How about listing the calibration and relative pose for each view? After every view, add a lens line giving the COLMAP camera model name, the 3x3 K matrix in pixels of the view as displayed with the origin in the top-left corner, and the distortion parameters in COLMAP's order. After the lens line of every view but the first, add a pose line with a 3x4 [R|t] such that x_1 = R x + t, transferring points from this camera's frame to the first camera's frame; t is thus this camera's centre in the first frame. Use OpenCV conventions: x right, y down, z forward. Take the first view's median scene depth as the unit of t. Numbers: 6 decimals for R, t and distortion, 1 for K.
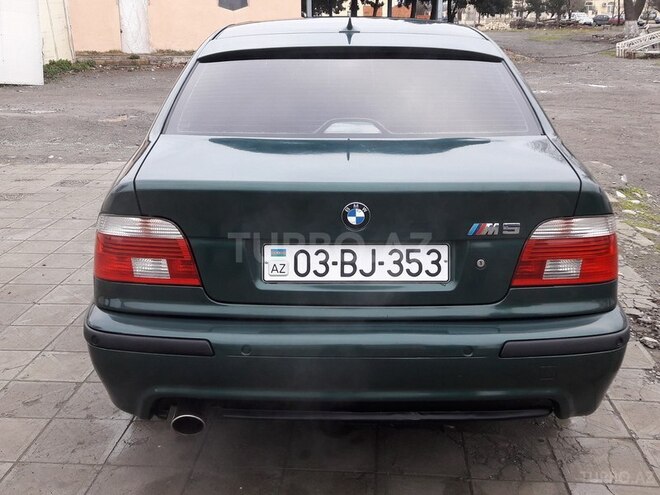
lens RADIAL K [[776.7, 0, 330.0], [0, 776.7, 247.5], [0, 0, 1]] dist [0.177919, -0.422171]
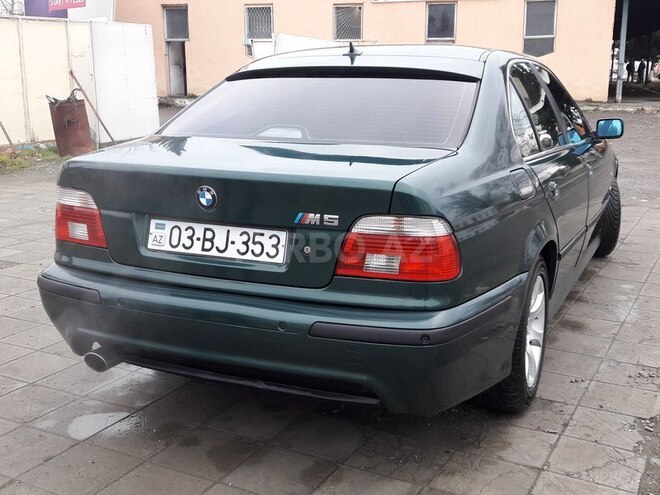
lens RADIAL K [[776.7, 0, 330.0], [0, 776.7, 247.5], [0, 0, 1]] dist [0.177919, -0.422171]
pose [[0.911161, 0.092071, -0.401632, 0.658593], [-0.115498, 0.992710, -0.034453, 0.050496], [0.395532, 0.077780, 0.915153, 0.005012]]
